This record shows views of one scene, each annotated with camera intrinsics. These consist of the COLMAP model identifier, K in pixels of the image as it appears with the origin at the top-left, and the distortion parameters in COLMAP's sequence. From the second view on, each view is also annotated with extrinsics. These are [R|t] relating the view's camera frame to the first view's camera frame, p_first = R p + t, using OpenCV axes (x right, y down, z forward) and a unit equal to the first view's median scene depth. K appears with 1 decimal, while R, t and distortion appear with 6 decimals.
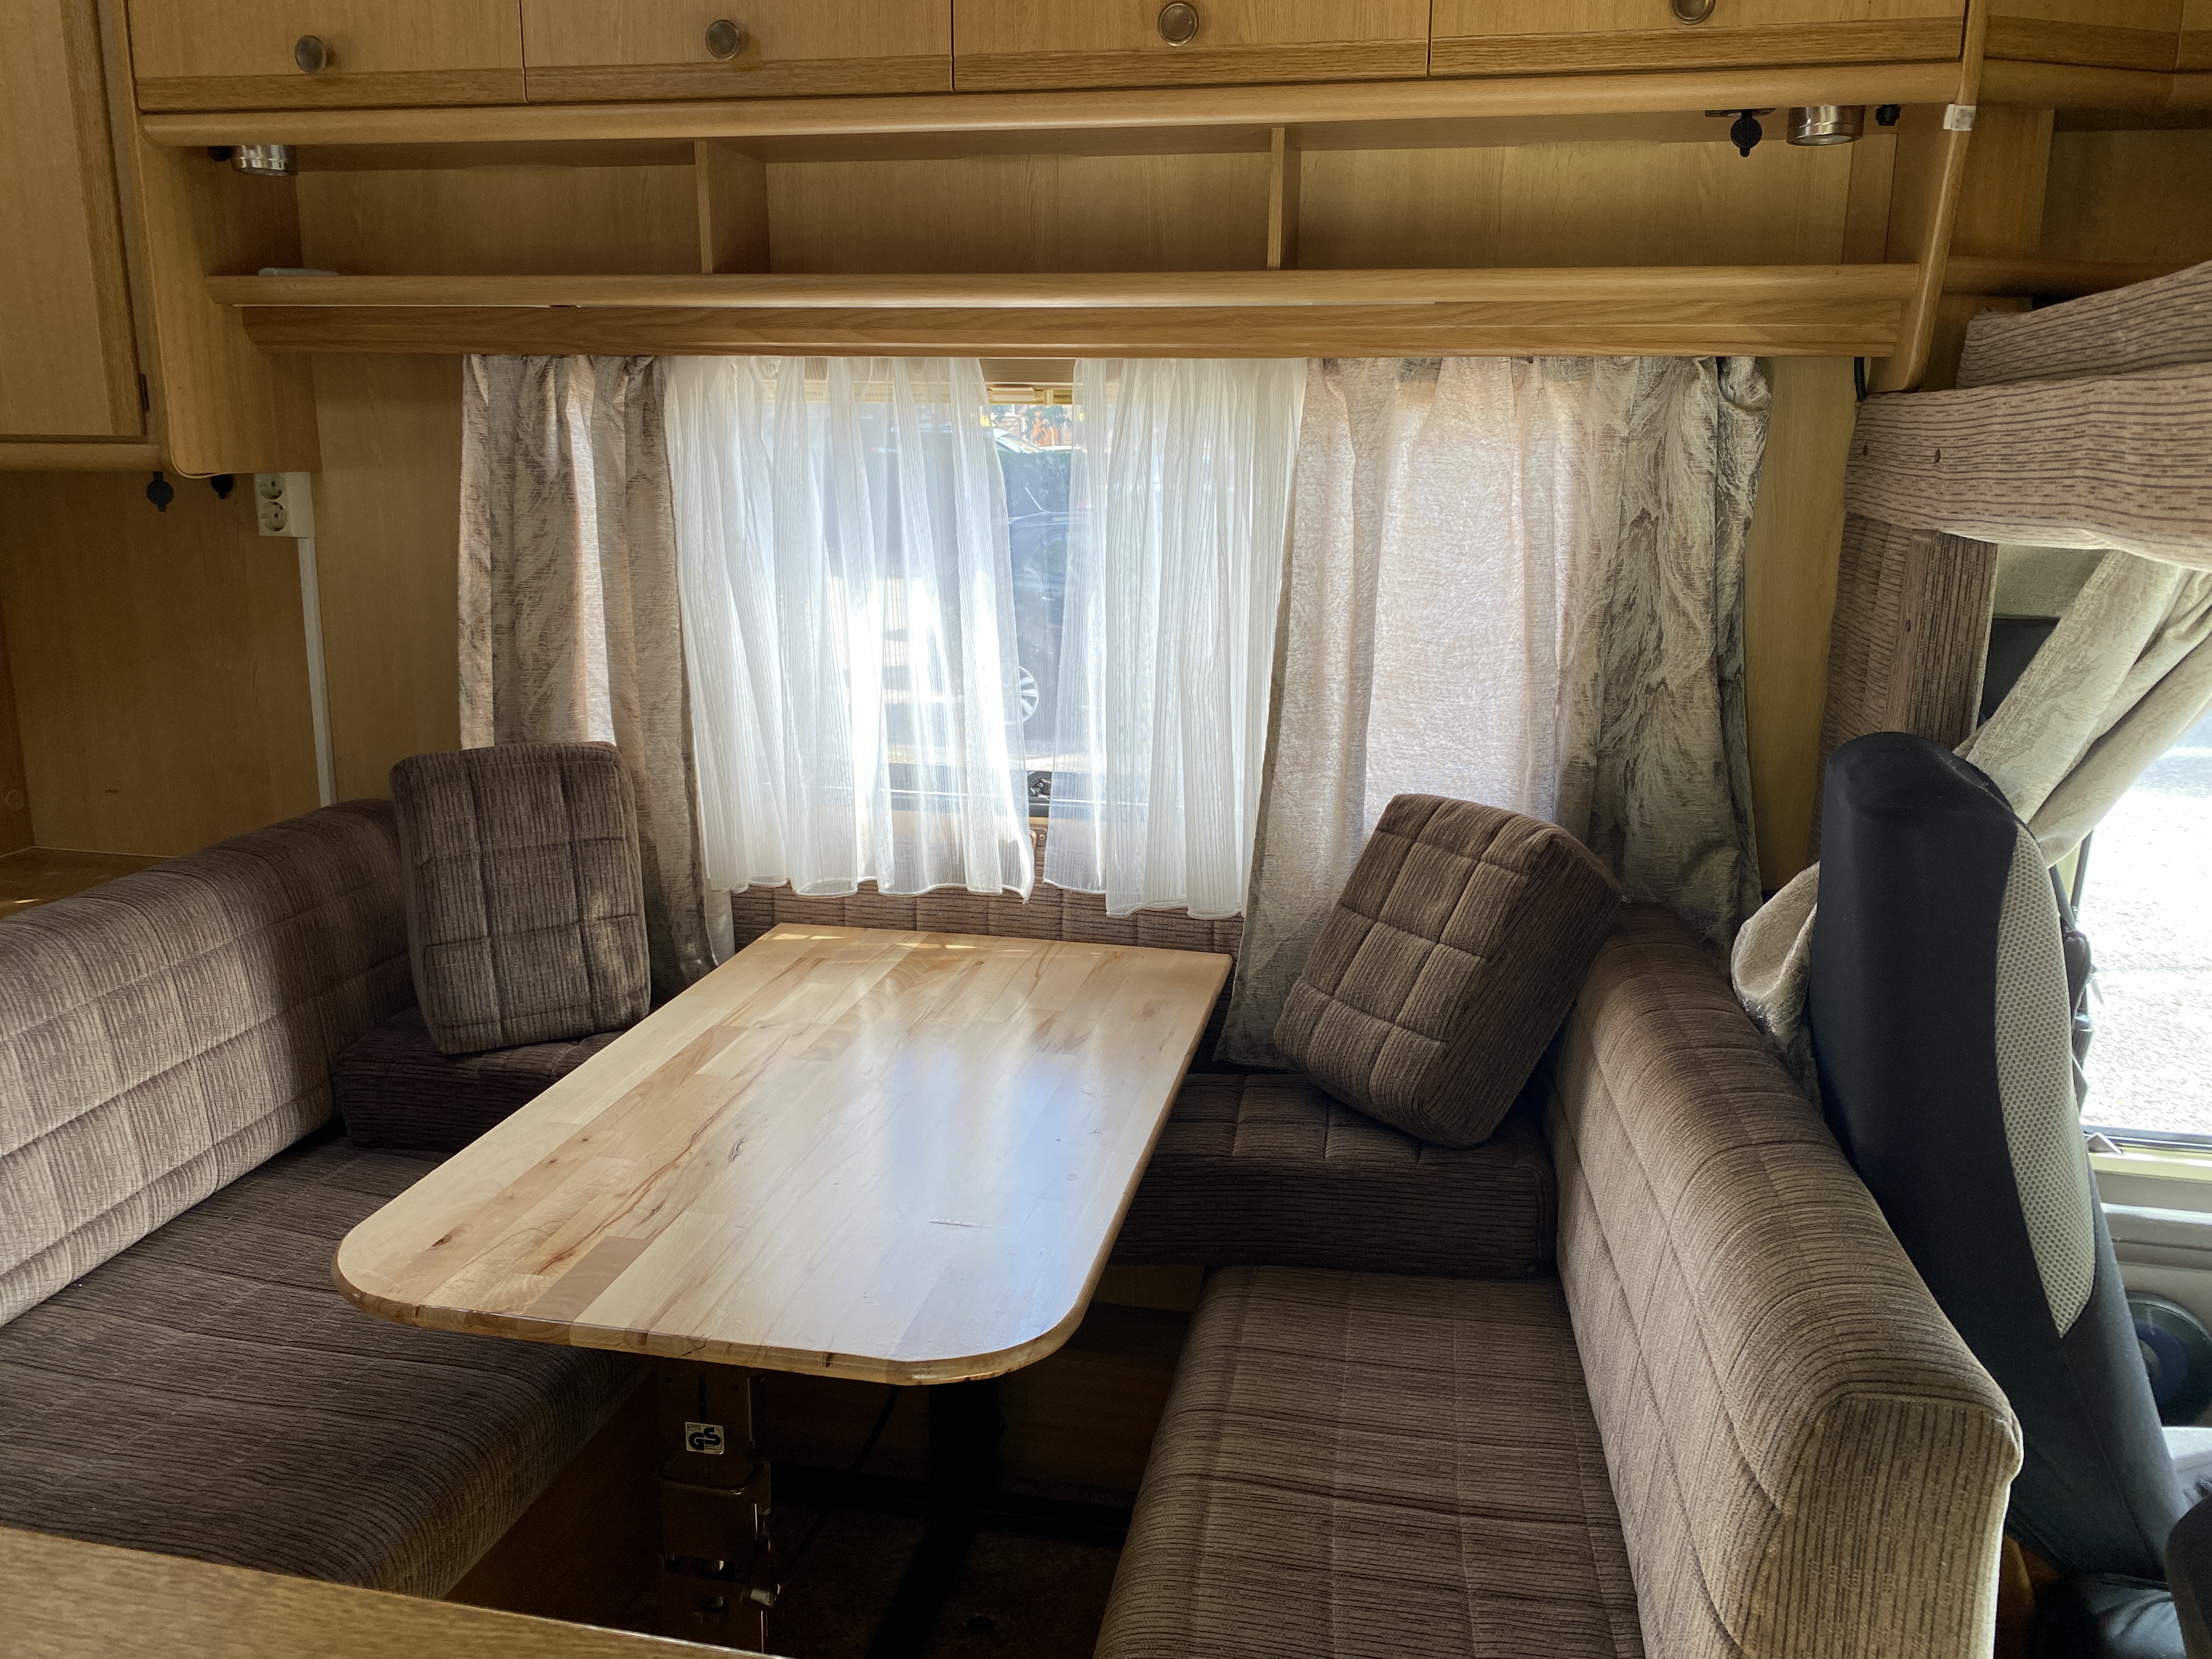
lens RADIAL K [[1714.9, 0, 1106.0], [0, 1714.9, 829.5], [0, 0, 1]] dist [0.022834, -0.024571]
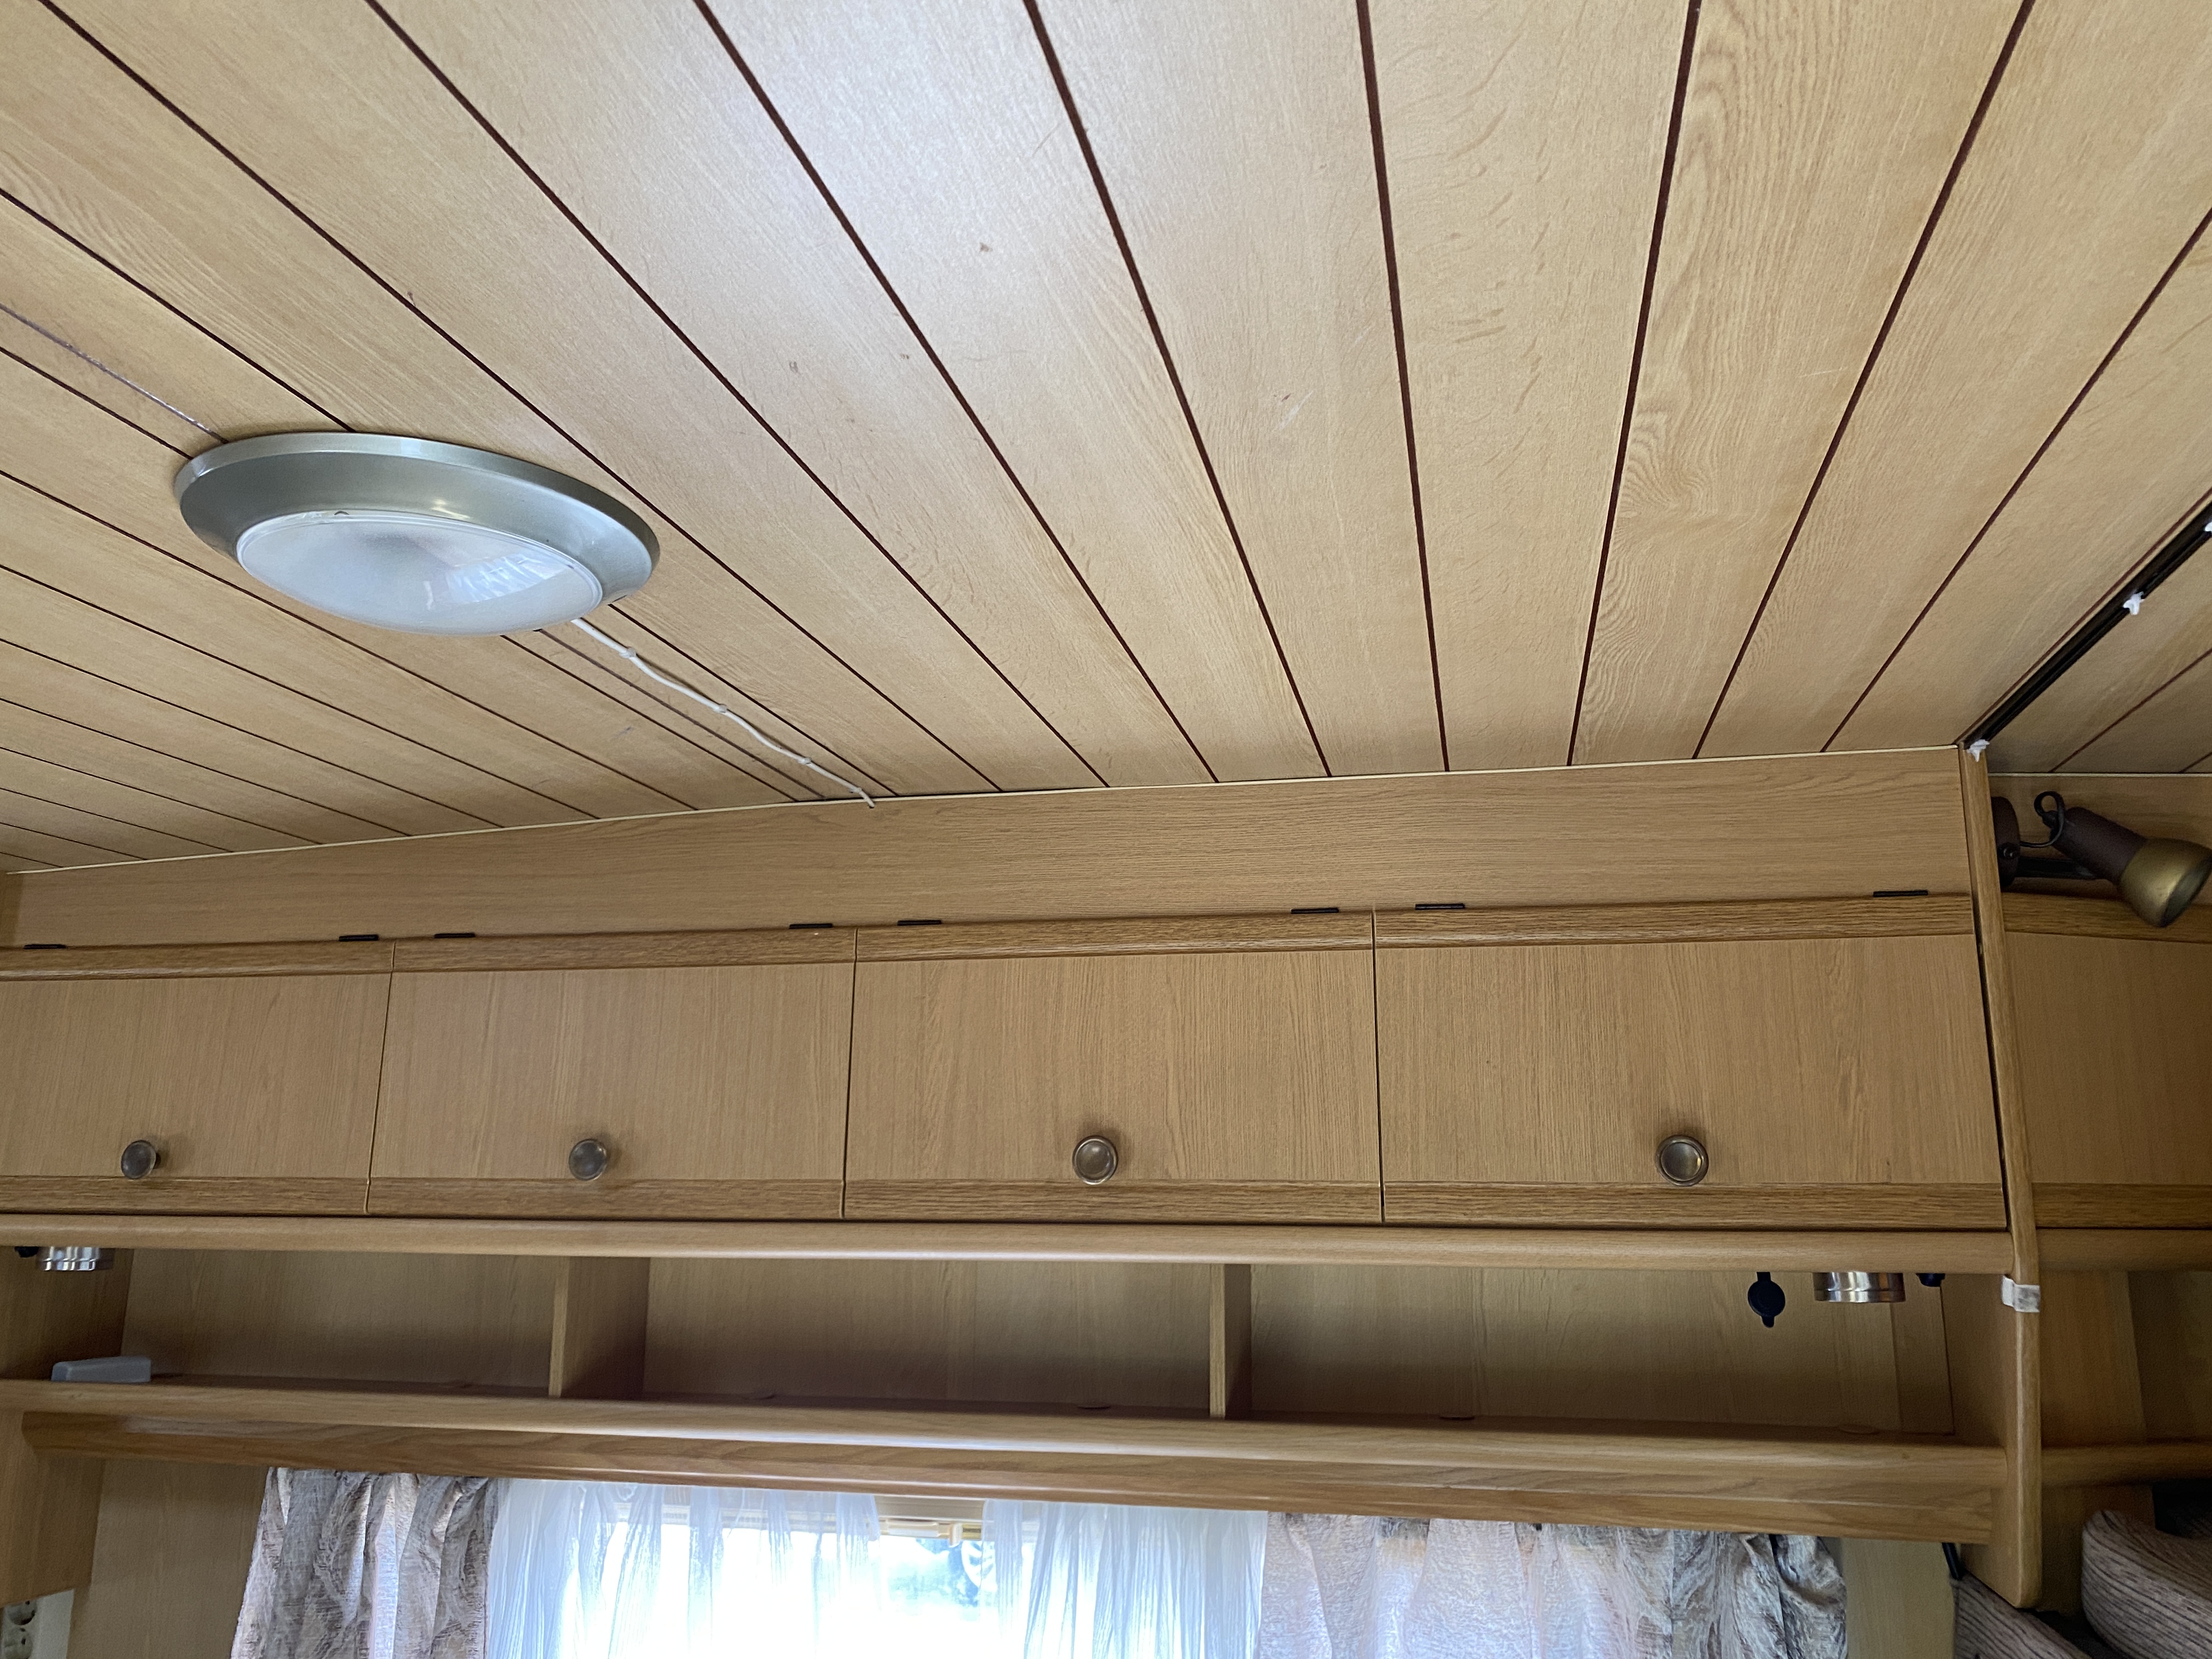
lens RADIAL K [[1714.9, 0, 1106.0], [0, 1714.9, 829.5], [0, 0, 1]] dist [0.022834, -0.024571]
pose [[0.999872, -0.000291, -0.015992, 0.055772], [-0.006410, 0.908738, -0.417317, -0.232767], [0.014654, 0.417366, 0.908620, 0.120288]]
